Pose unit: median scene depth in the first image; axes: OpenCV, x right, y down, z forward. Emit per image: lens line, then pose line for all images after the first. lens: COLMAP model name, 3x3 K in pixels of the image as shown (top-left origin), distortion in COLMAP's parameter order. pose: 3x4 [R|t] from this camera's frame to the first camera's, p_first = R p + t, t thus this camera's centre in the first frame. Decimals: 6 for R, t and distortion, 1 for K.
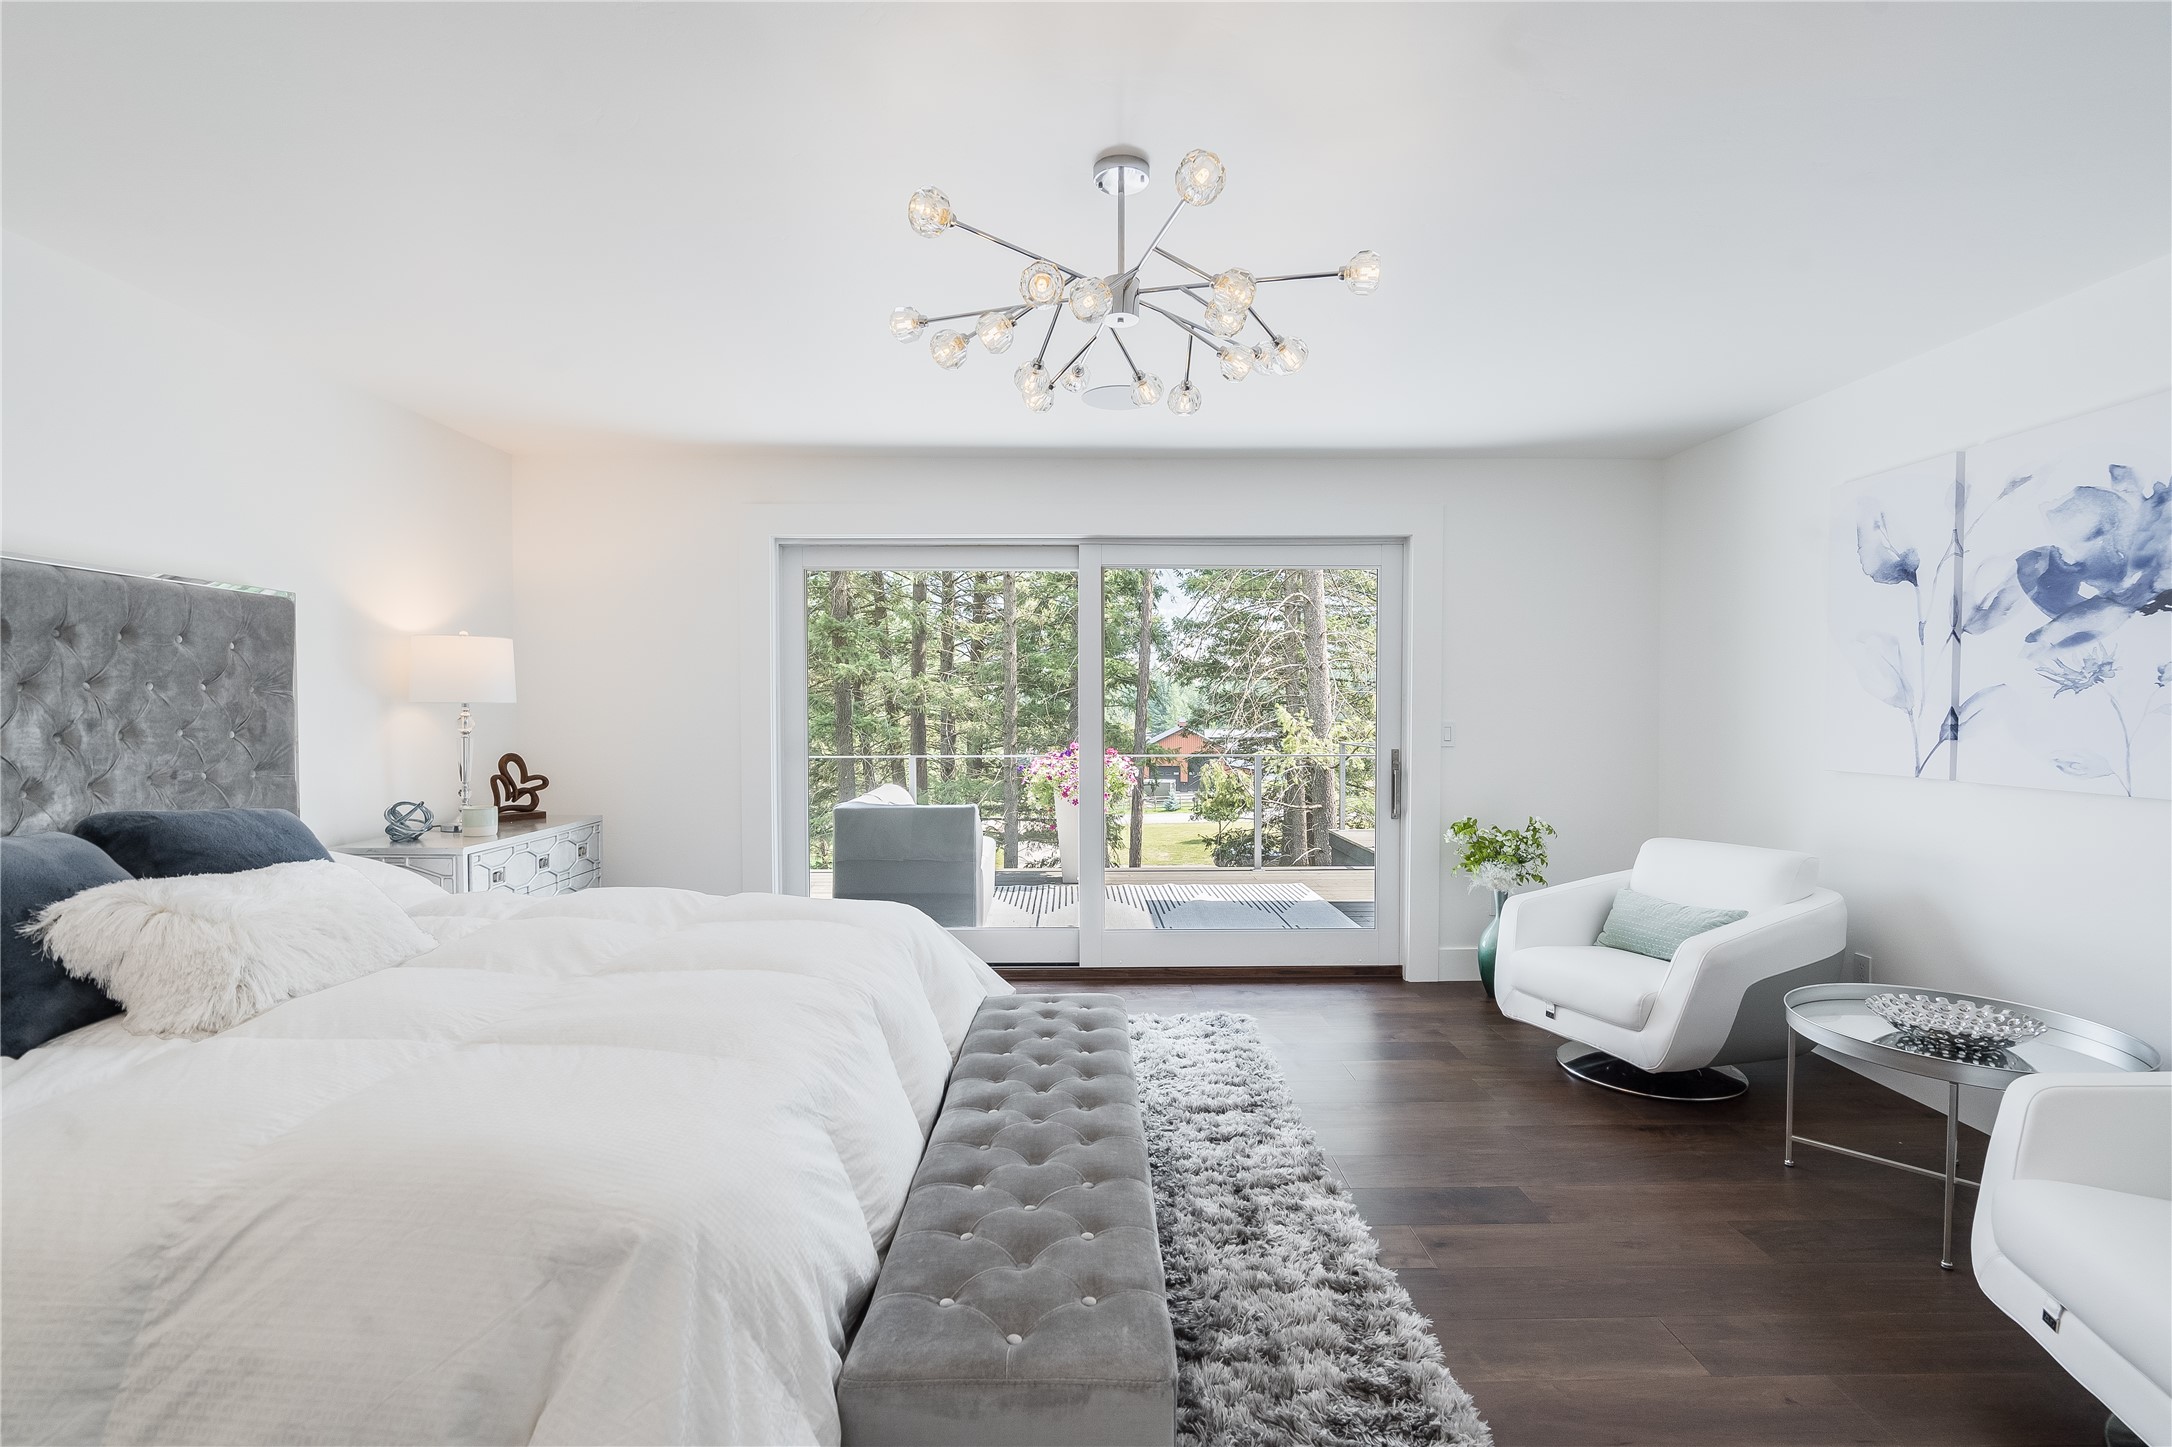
lens RADIAL K [[995.0, 0, 1086.0], [0, 995.0, 723.5], [0, 0, 1]] dist [-0.003985, 0.000323]
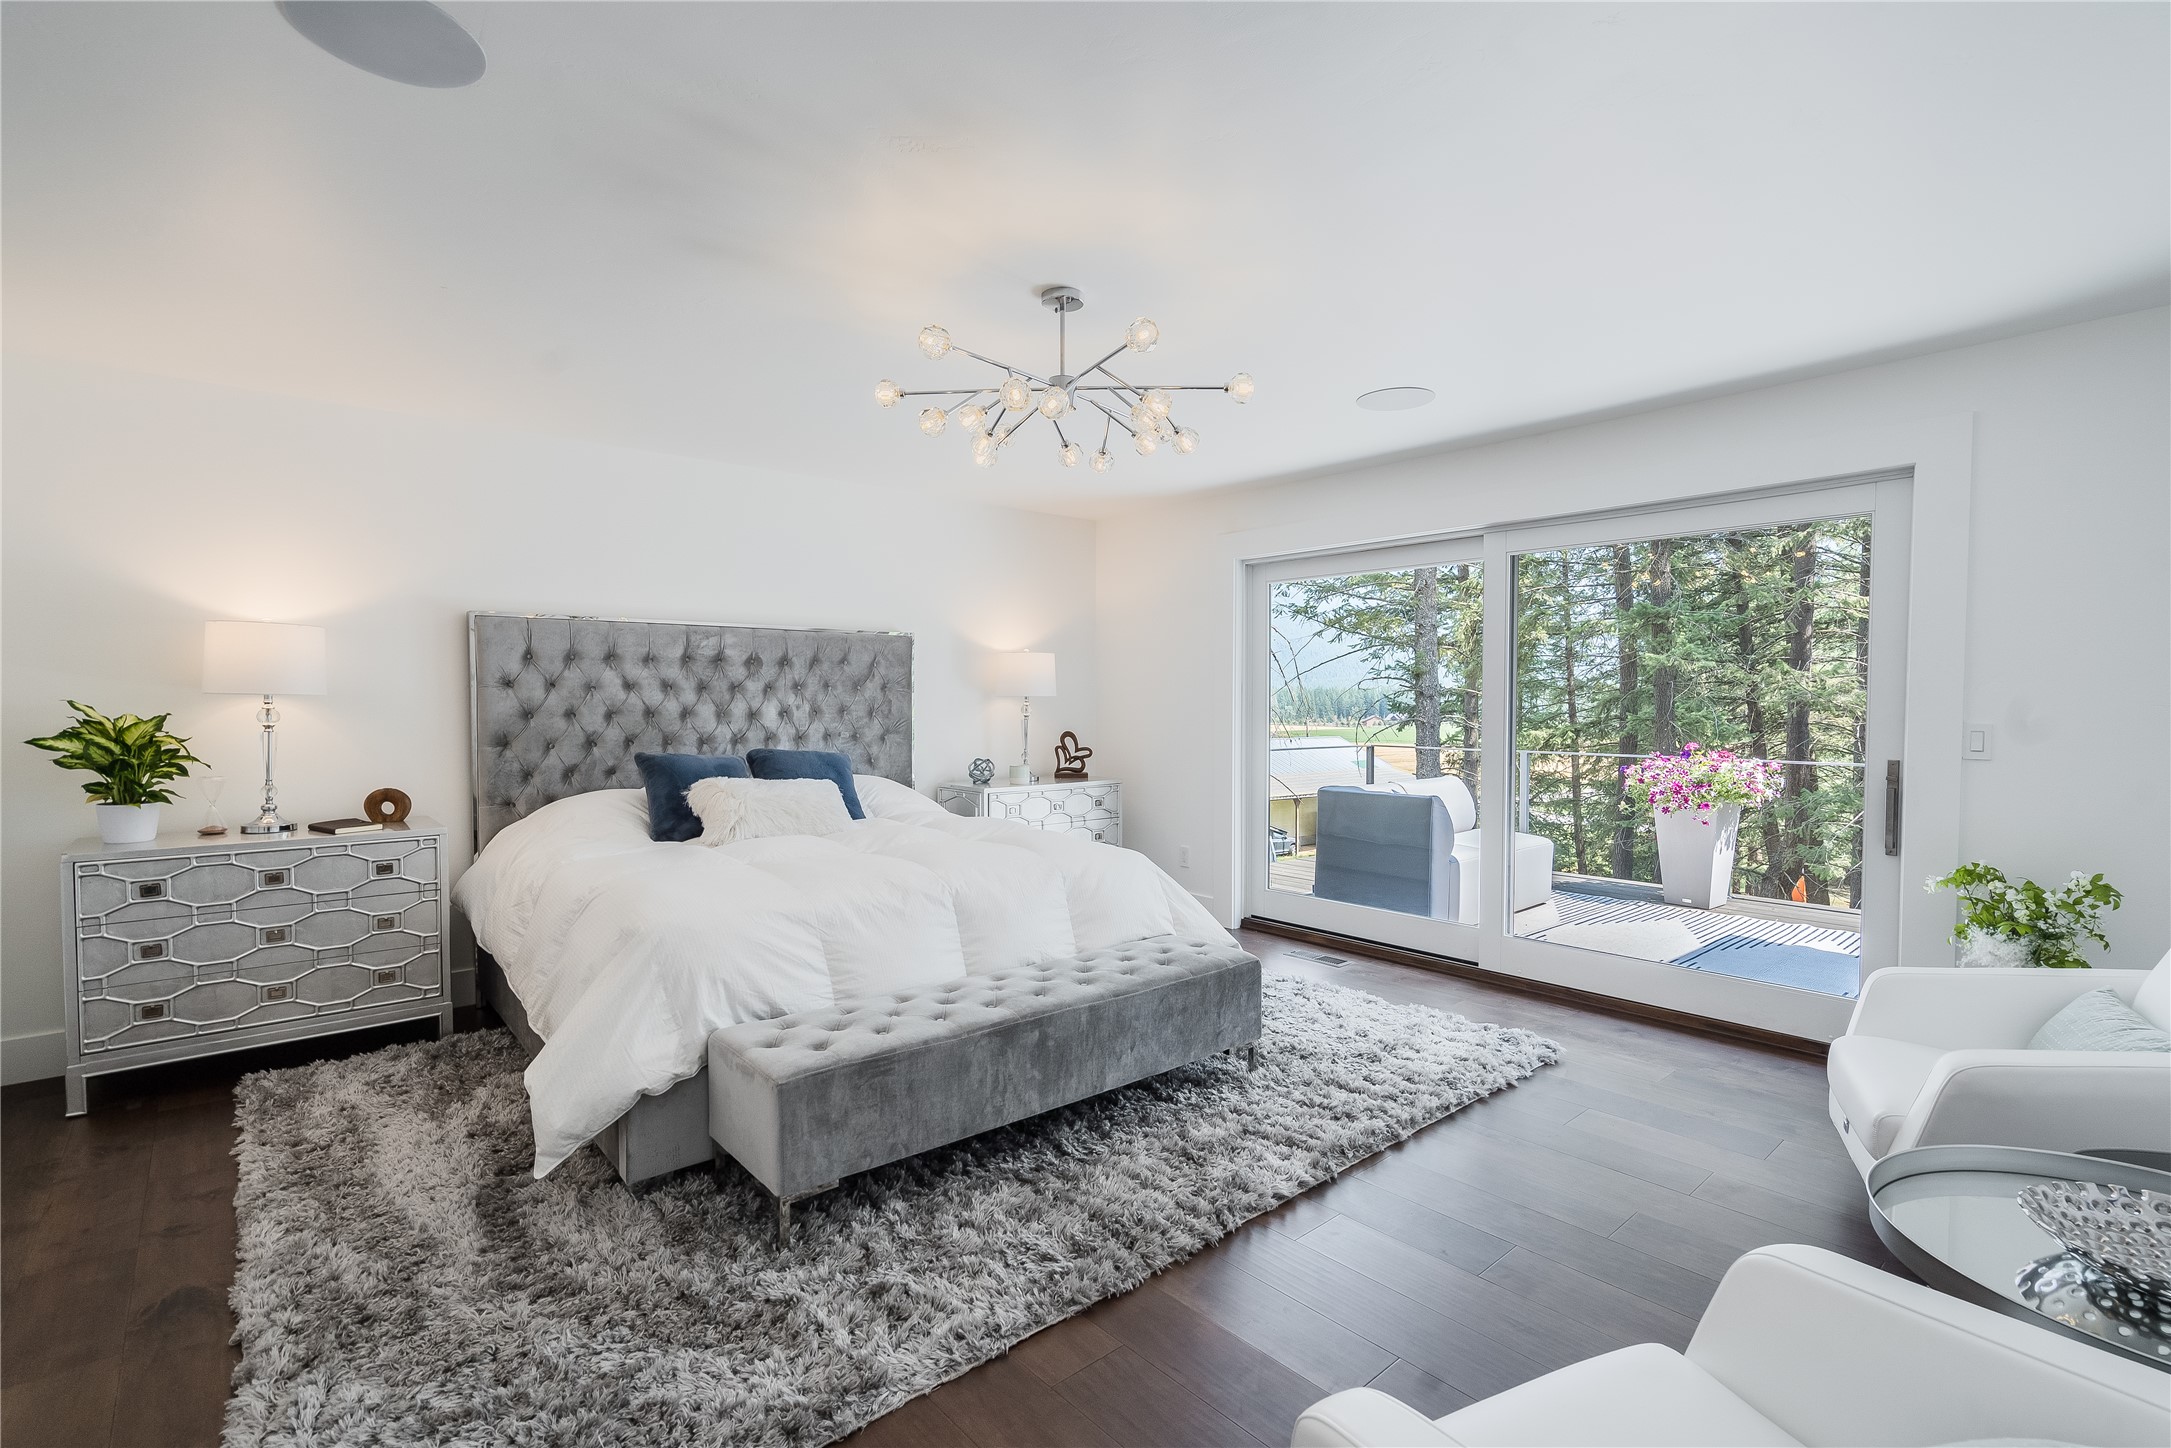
lens RADIAL K [[994.6, 0, 1085.5], [0, 994.6, 724.0], [0, 0, 1]] dist [-0.003985, 0.000323]
pose [[0.638859, 0.021683, -0.769018, 0.760780], [-0.015463, 0.999763, 0.015344, -0.004528], [0.769168, 0.002089, 0.639043, 0.124628]]
